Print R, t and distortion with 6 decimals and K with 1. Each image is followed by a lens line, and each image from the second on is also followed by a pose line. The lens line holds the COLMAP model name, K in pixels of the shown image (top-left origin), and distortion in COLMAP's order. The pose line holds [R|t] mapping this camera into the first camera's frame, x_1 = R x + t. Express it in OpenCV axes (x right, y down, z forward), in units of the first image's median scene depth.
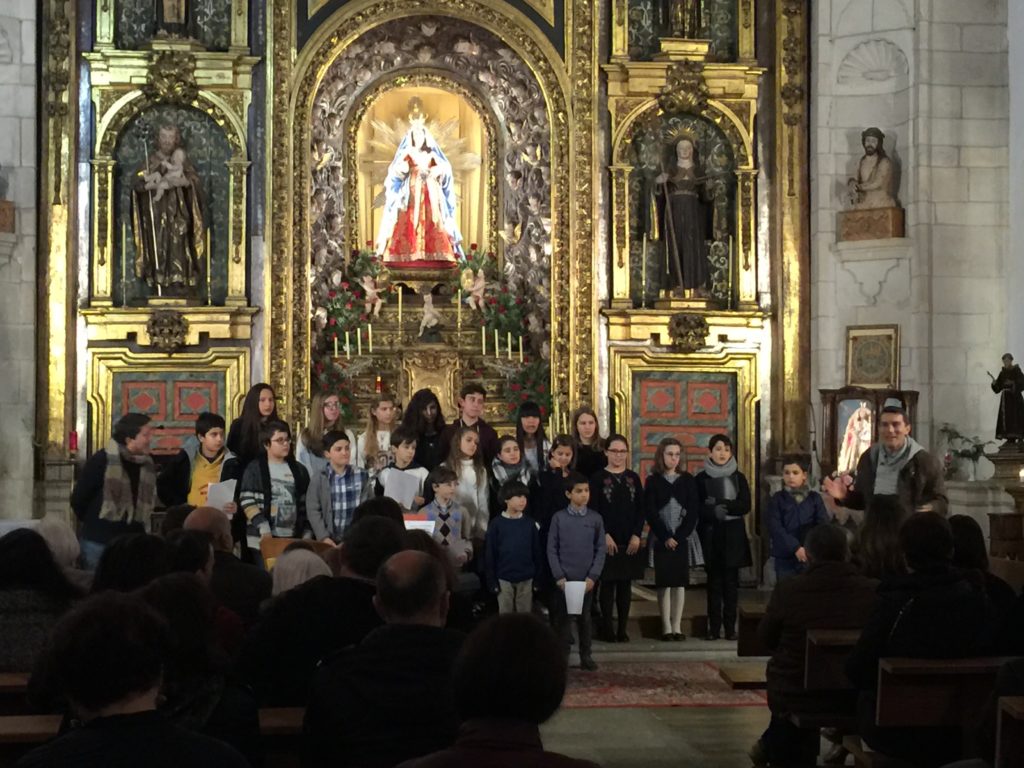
lens RADIAL K [[1802.4, 0, 527.3], [0, 1802.4, 367.7], [0, 0, 1]] dist [0.036620, 0.087613]
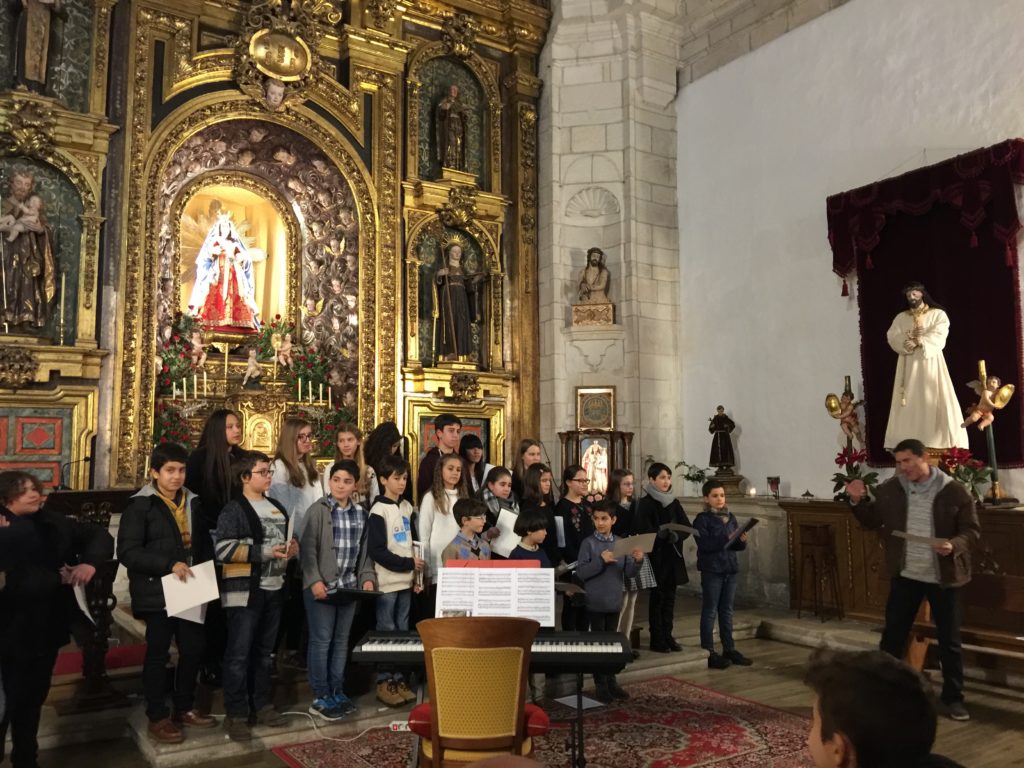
lens RADIAL K [[864.1, 0, 516.9], [0, 864.1, 377.0], [0, 0, 1]] dist [0.075444, -0.127596]
pose [[0.893058, 0.039531, 0.448201, -0.160989], [-0.008925, 0.997493, -0.070196, 0.016878], [-0.449853, 0.058689, 0.891172, 0.412407]]
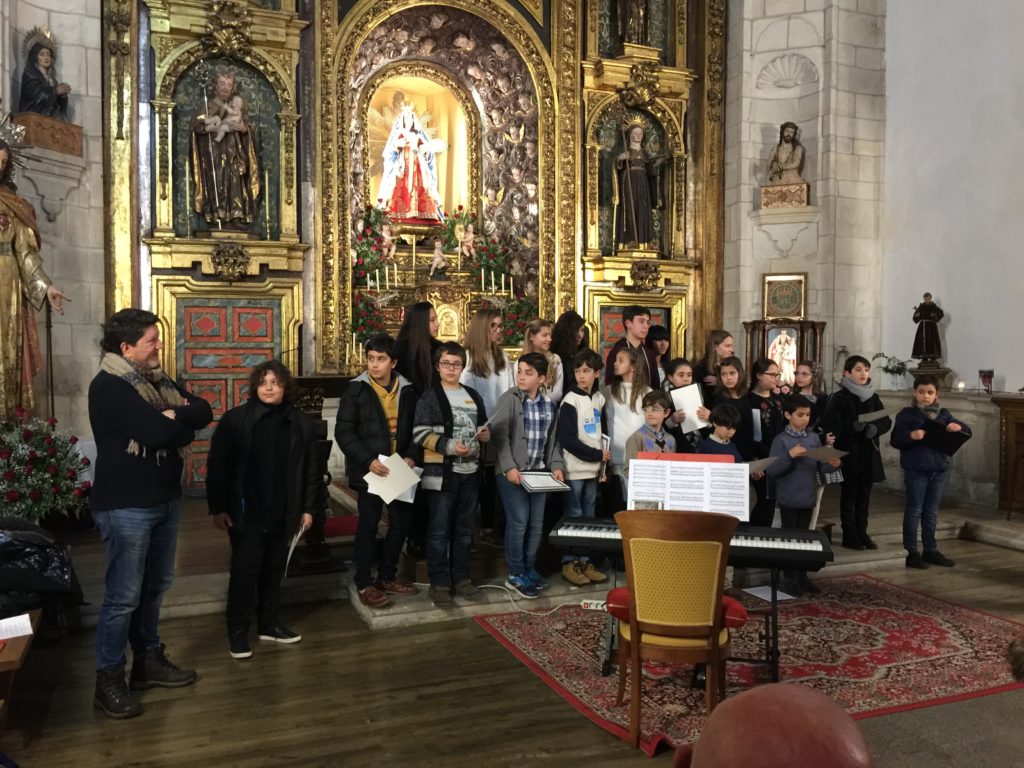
lens RADIAL K [[863.7, 0, 517.7], [0, 863.7, 374.3], [0, 0, 1]] dist [0.079247, -0.135118]
pose [[0.963714, -0.005843, 0.266874, -0.165785], [-0.010252, 0.998213, 0.058875, 0.015146], [-0.266741, -0.059475, 0.961931, 0.416227]]
